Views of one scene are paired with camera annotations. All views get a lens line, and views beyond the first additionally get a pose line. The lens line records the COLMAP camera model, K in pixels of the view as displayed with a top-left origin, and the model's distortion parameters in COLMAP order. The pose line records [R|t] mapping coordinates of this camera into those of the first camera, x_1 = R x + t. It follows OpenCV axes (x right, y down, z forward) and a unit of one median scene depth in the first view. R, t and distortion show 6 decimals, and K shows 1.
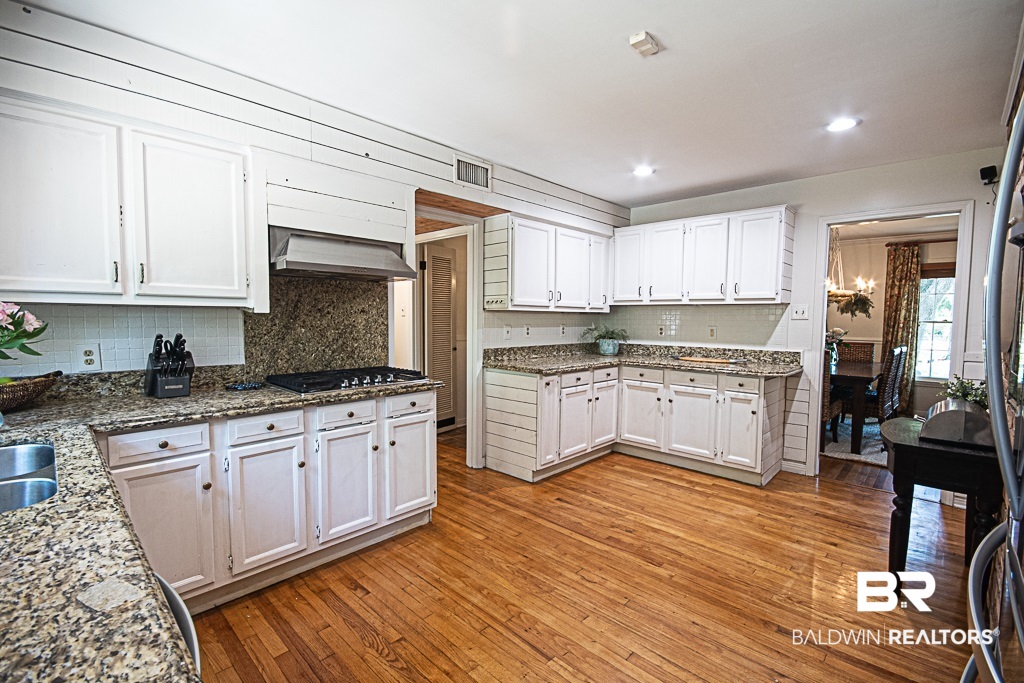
lens RADIAL K [[445.9, 0, 517.5], [0, 445.9, 343.3], [0, 0, 1]] dist [-0.000298, -0.007260]
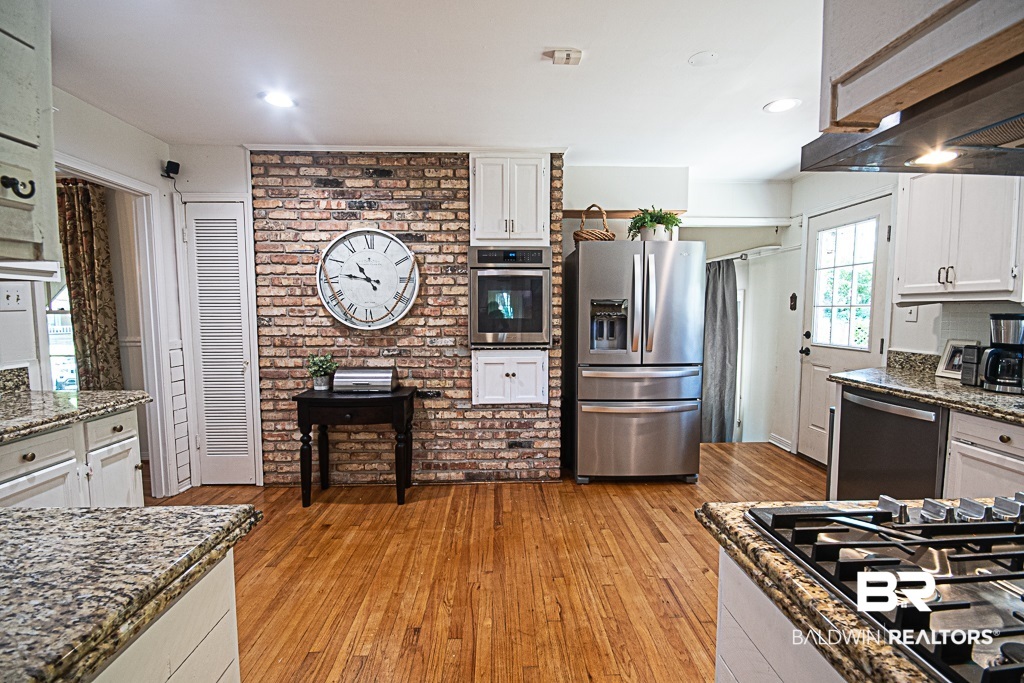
lens RADIAL K [[445.9, 0, 517.5], [0, 445.9, 343.3], [0, 0, 1]] dist [-0.000298, -0.007260]
pose [[-0.712603, -0.059756, 0.699018, -0.295261], [0.038724, 0.991497, 0.124235, -0.078651], [-0.700498, 0.115599, -0.704230, 1.324583]]
